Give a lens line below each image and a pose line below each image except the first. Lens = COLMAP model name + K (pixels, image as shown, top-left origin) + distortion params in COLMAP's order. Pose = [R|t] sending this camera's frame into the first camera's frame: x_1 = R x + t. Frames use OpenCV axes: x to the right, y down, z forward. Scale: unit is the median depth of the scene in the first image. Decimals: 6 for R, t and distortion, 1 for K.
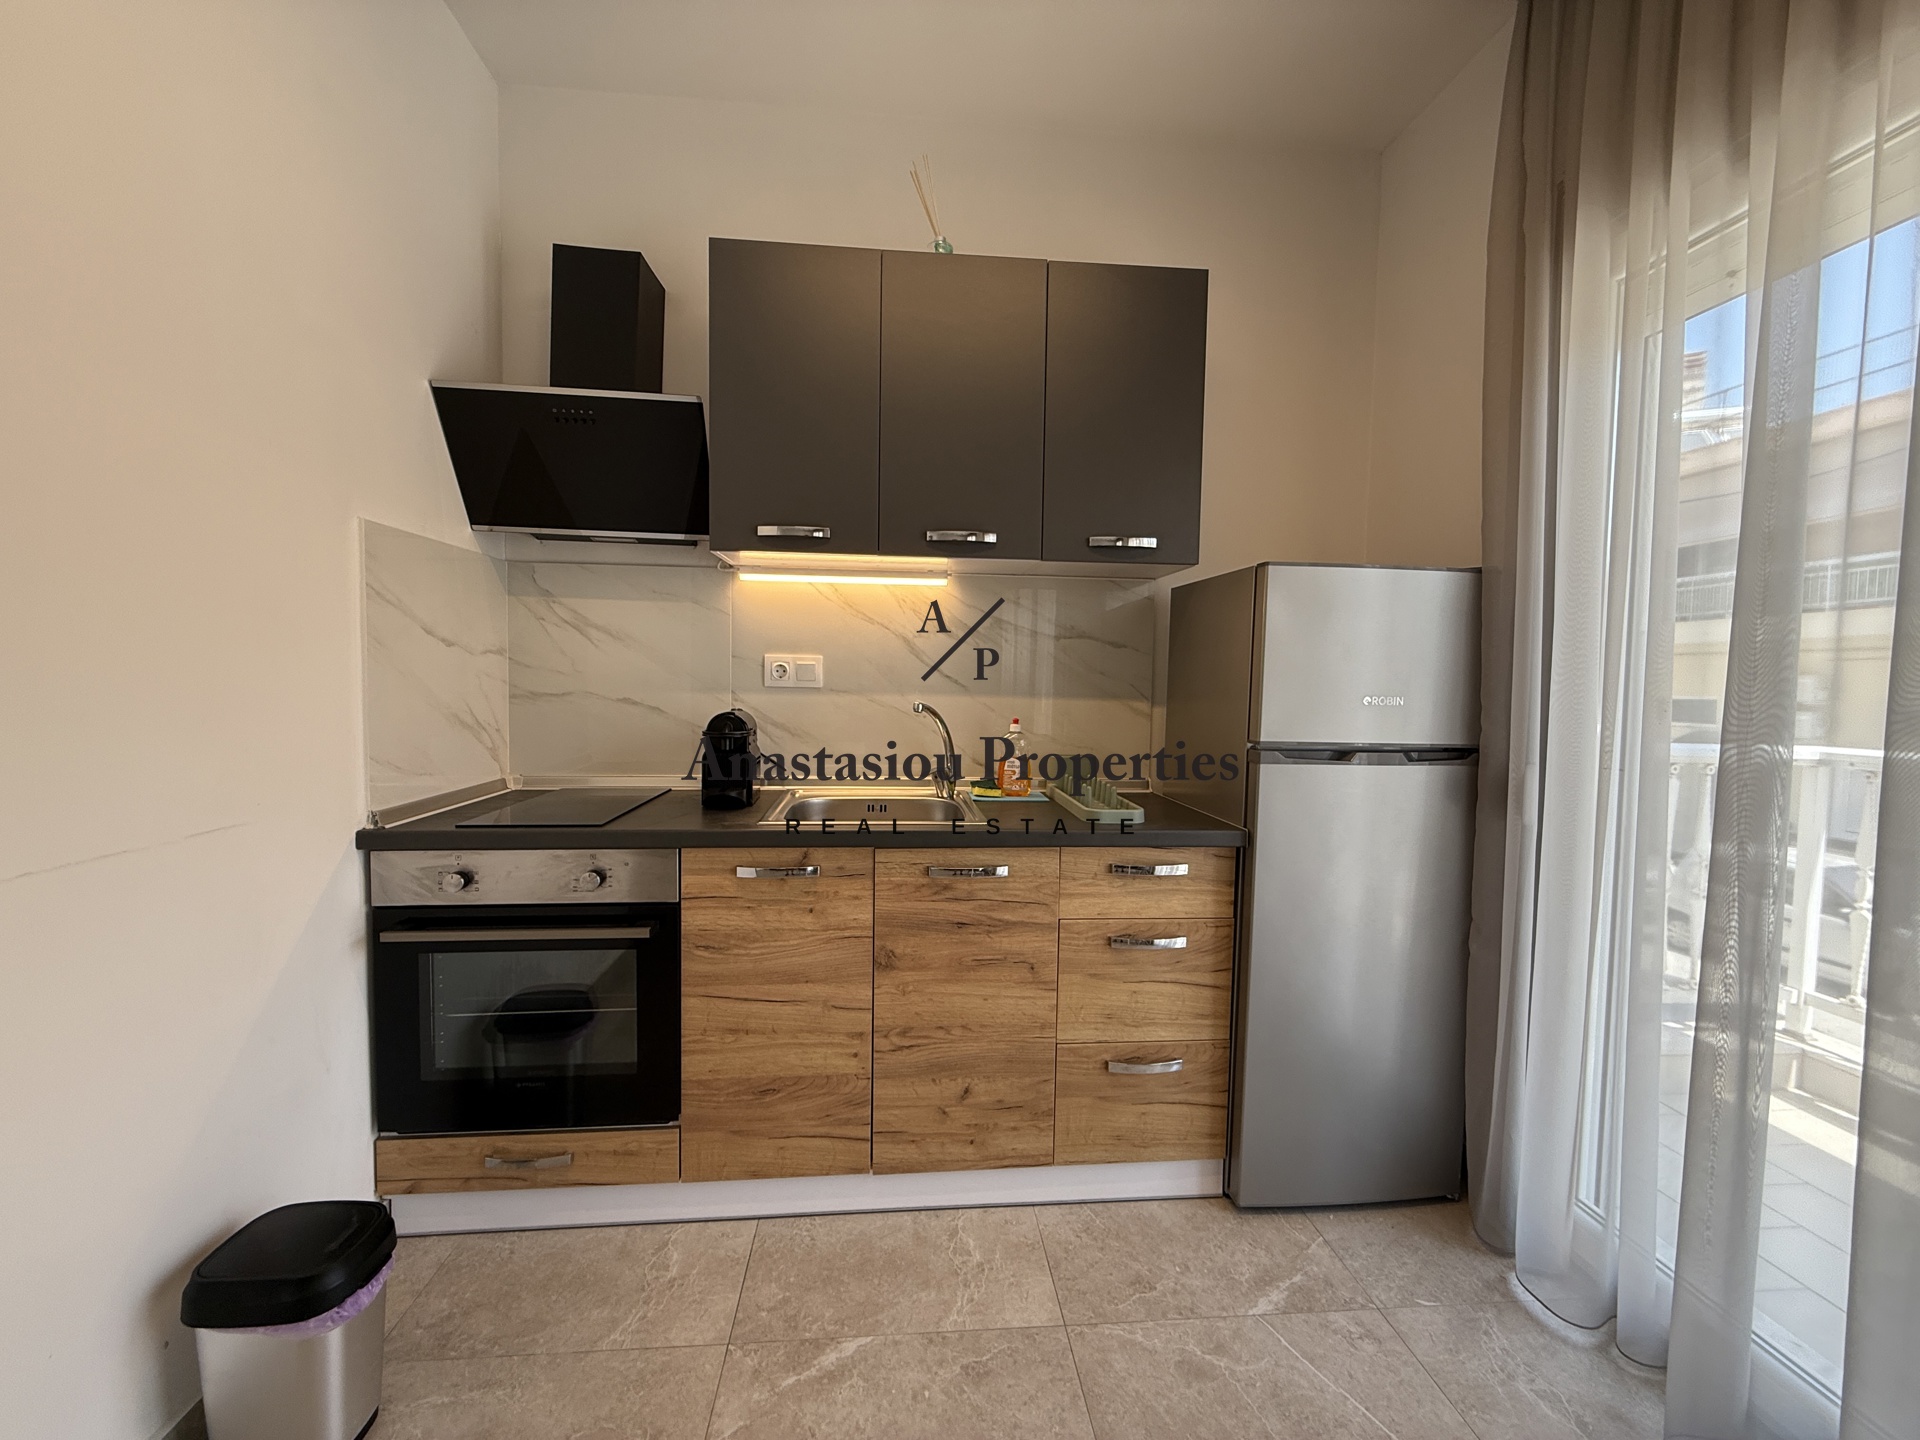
lens RADIAL K [[782.0, 0, 983.8], [0, 782.0, 710.9], [0, 0, 1]] dist [-0.000505, -0.000191]
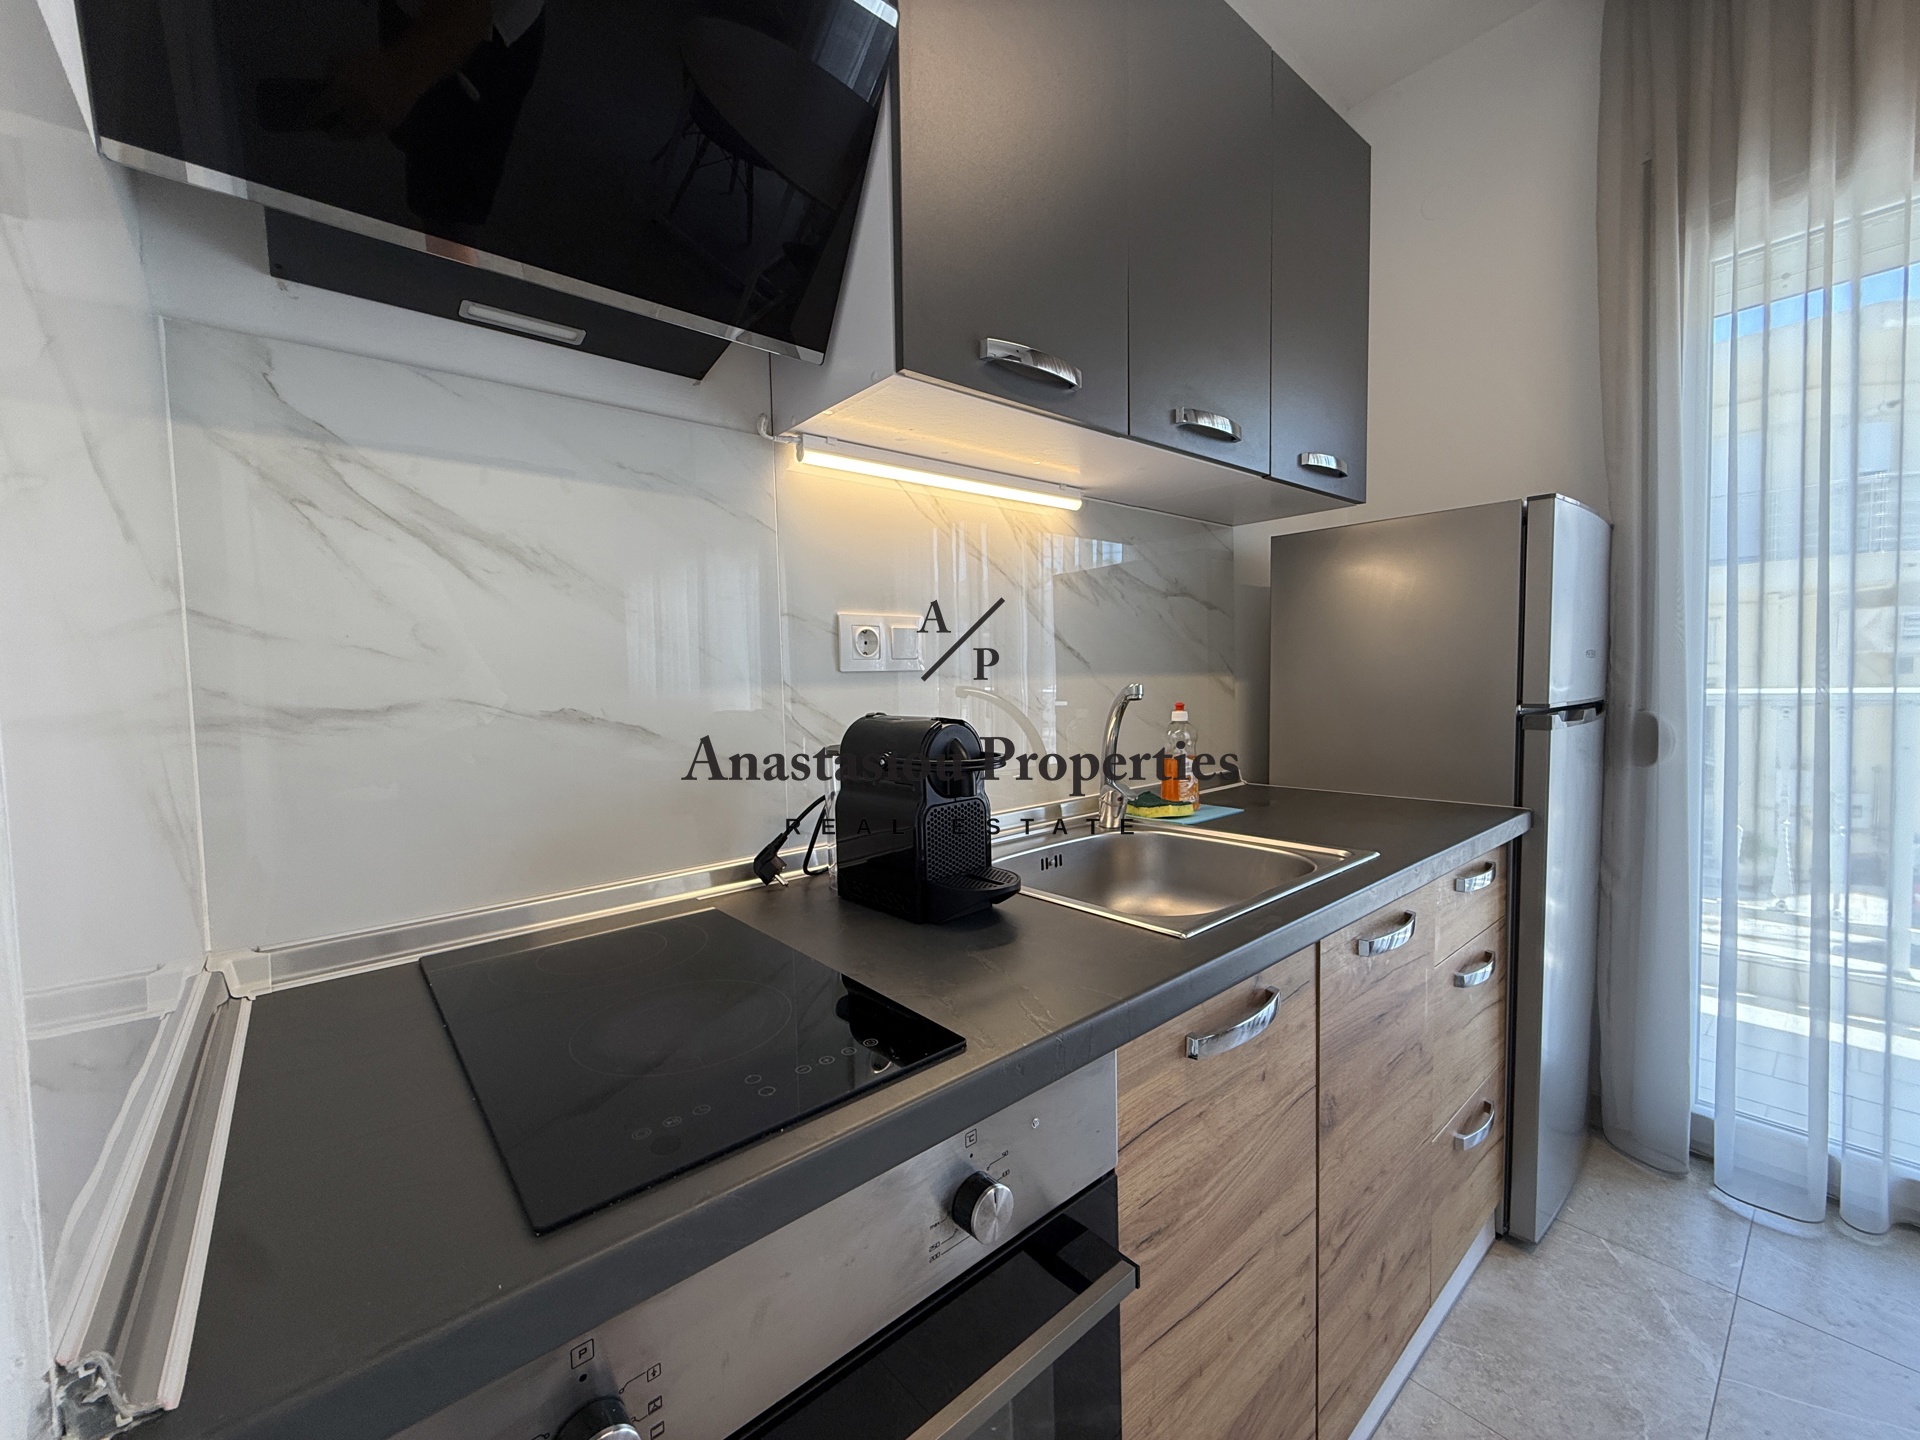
lens RADIAL K [[761.1, 0, 978.7], [0, 761.1, 712.5], [0, 0, 1]] dist [-0.000080, 0.000284]
pose [[0.822291, -0.067140, 0.565092, -0.510766], [0.064130, 0.997623, 0.025212, -0.010808], [-0.565442, 0.015508, 0.824642, 0.535879]]
